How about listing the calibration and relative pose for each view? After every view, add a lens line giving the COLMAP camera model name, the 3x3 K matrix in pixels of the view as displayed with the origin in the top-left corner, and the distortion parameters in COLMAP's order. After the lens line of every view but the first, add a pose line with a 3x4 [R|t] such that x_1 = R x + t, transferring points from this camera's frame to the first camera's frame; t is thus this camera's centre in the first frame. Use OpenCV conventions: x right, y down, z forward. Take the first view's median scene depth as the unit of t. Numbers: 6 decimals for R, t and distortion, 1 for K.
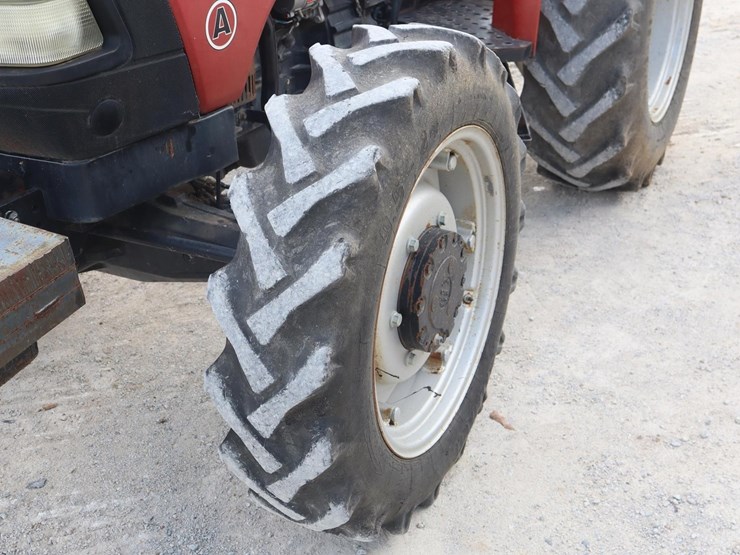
lens RADIAL K [[916.0, 0, 370.0], [0, 916.0, 277.5], [0, 0, 1]] dist [0.014758, 0.004528]
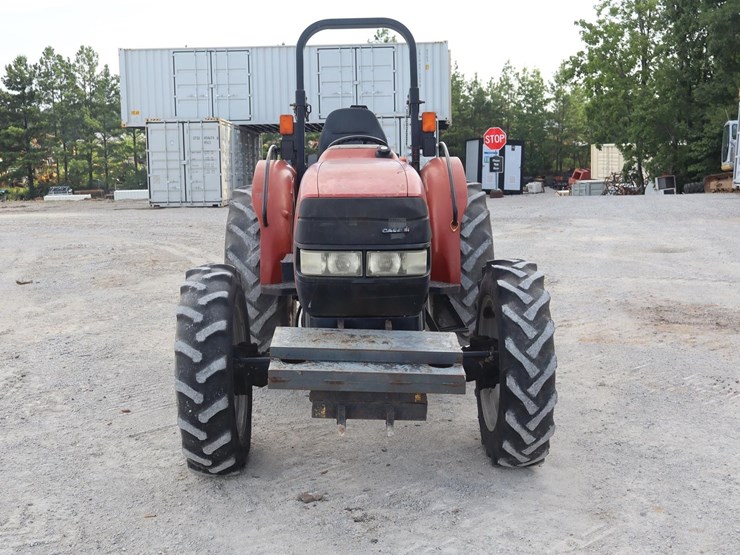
lens RADIAL K [[916.0, 0, 370.0], [0, 916.0, 277.5], [0, 0, 1]] dist [0.014758, 0.004528]
pose [[0.873954, -0.045960, 0.483830, -1.589311], [0.211787, 0.932040, -0.294020, 0.468415], [-0.437436, 0.359429, 0.824294, -0.989934]]
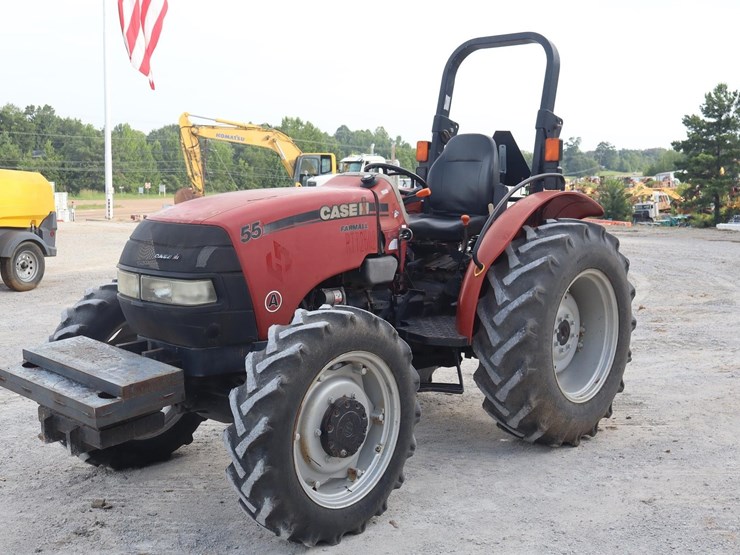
lens RADIAL K [[916.0, 0, 370.0], [0, 916.0, 277.5], [0, 0, 1]] dist [0.014758, 0.004528]
pose [[0.968362, 0.074740, -0.238093, 0.645758], [-0.155790, 0.926394, -0.342817, 0.436541], [0.194946, 0.369064, 0.908729, -1.103104]]
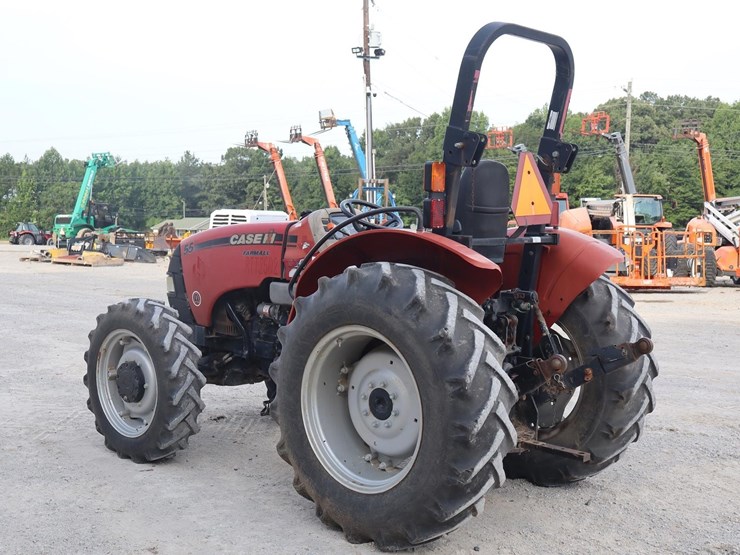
lens RADIAL K [[916.0, 0, 370.0], [0, 916.0, 277.5], [0, 0, 1]] dist [0.014758, 0.004528]
pose [[-0.273533, 0.105198, -0.956093, 2.917543], [-0.446635, 0.866451, 0.223115, -1.405771], [0.851878, 0.488054, -0.190017, 2.208152]]
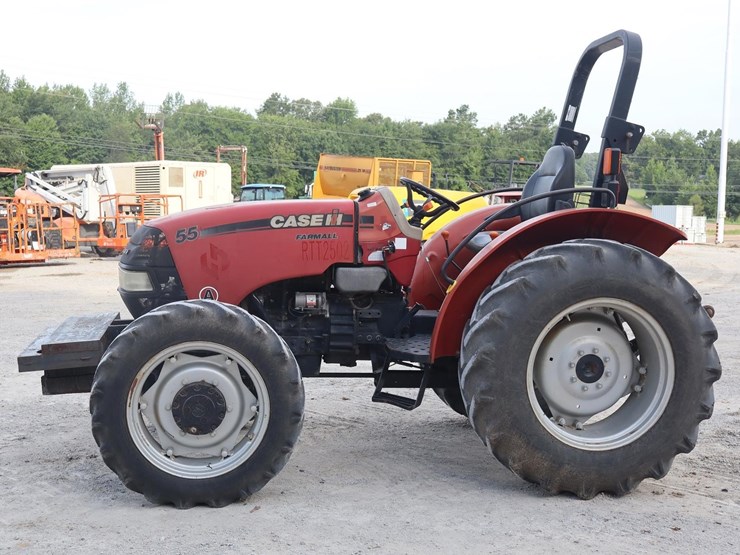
lens RADIAL K [[916.0, 0, 370.0], [0, 916.0, 277.5], [0, 0, 1]] dist [0.014758, 0.004528]
pose [[0.580053, 0.123745, -0.805125, 2.345457], [-0.412851, 0.896703, -0.159619, -0.095676], [0.702206, 0.424984, 0.571223, -0.218062]]
